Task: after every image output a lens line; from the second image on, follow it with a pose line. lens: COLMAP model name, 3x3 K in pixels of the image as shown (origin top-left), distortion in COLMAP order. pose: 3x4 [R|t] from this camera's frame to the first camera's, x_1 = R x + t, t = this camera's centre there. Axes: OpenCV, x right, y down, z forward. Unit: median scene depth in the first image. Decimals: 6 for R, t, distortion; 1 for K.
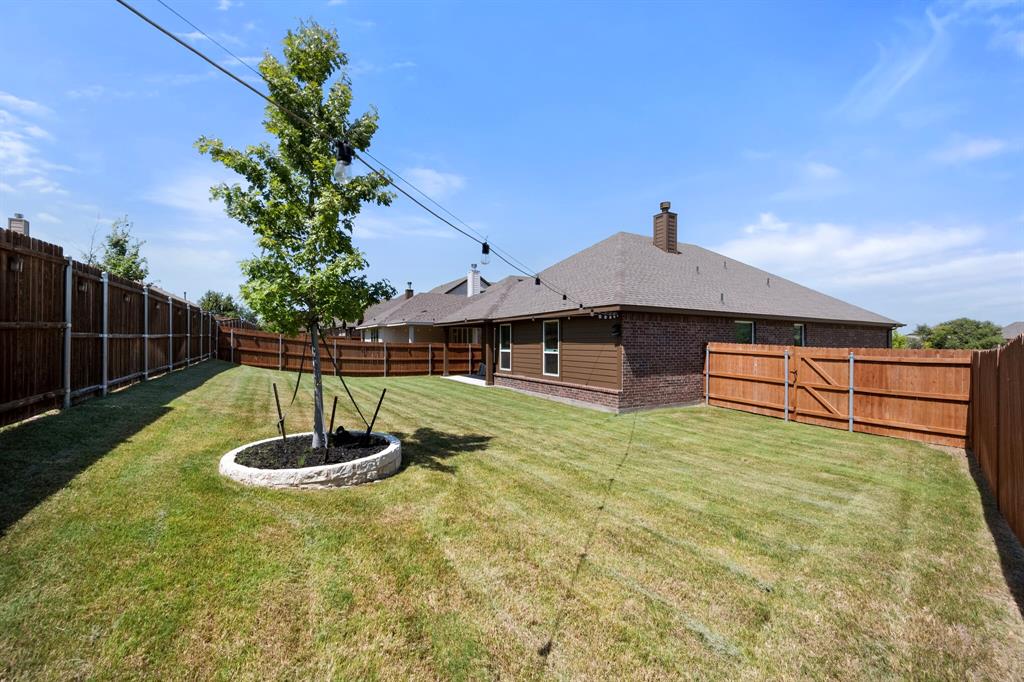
lens RADIAL K [[411.5, 0, 514.5], [0, 411.5, 345.9], [0, 0, 1]] dist [0.001373, 0.000301]
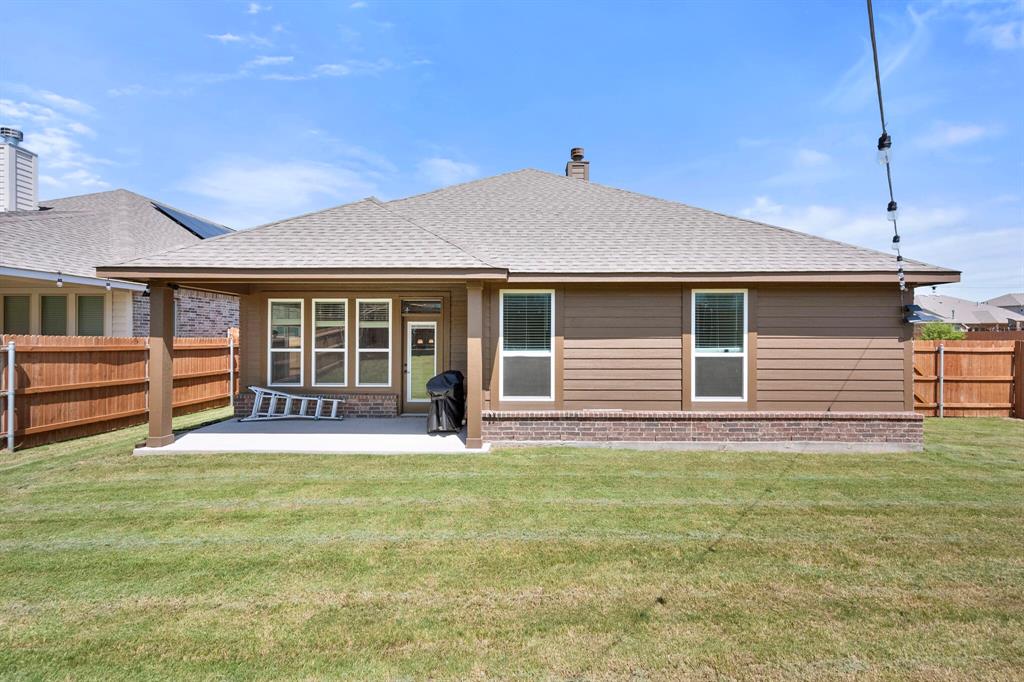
lens RADIAL K [[411.5, 0, 512.6], [0, 411.5, 336.0], [0, 0, 1]] dist [0.001373, 0.000301]
pose [[0.501796, -0.003645, 0.864979, -0.452384], [0.003592, 0.999991, 0.002131, -0.007944], [-0.864979, 0.002038, 0.501804, 0.949562]]
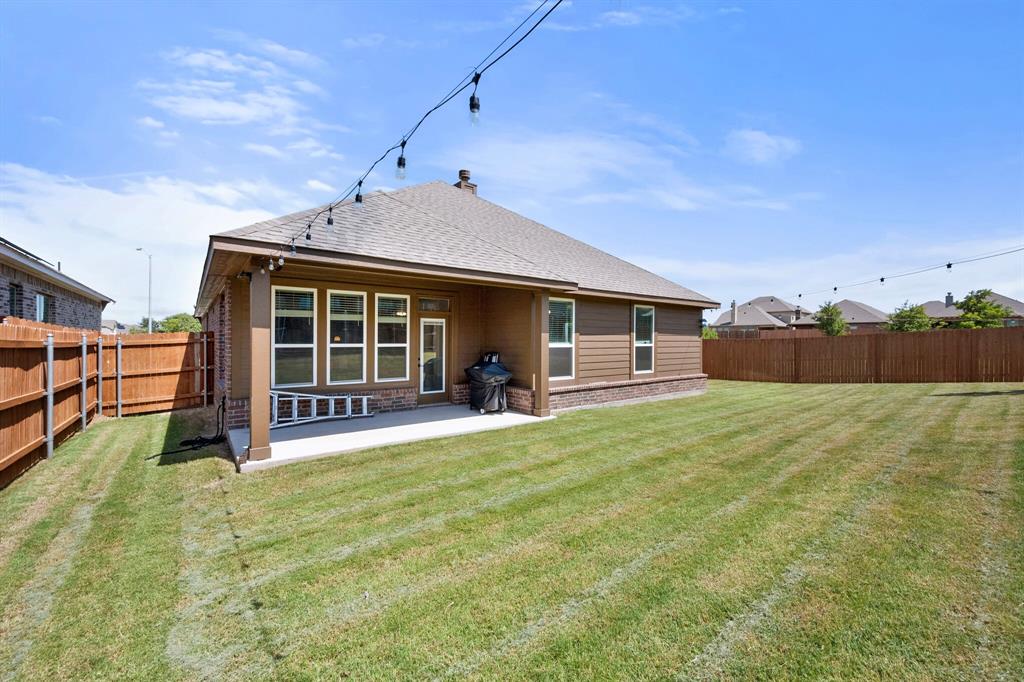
lens RADIAL K [[411.5, 0, 529.6], [0, 411.5, 331.4], [0, 0, 1]] dist [0.001373, 0.000301]
pose [[-0.155394, -0.003734, 0.987845, -0.673017], [-0.009814, 0.999949, 0.002236, -0.010024], [-0.987804, -0.009347, -0.155423, 1.330078]]
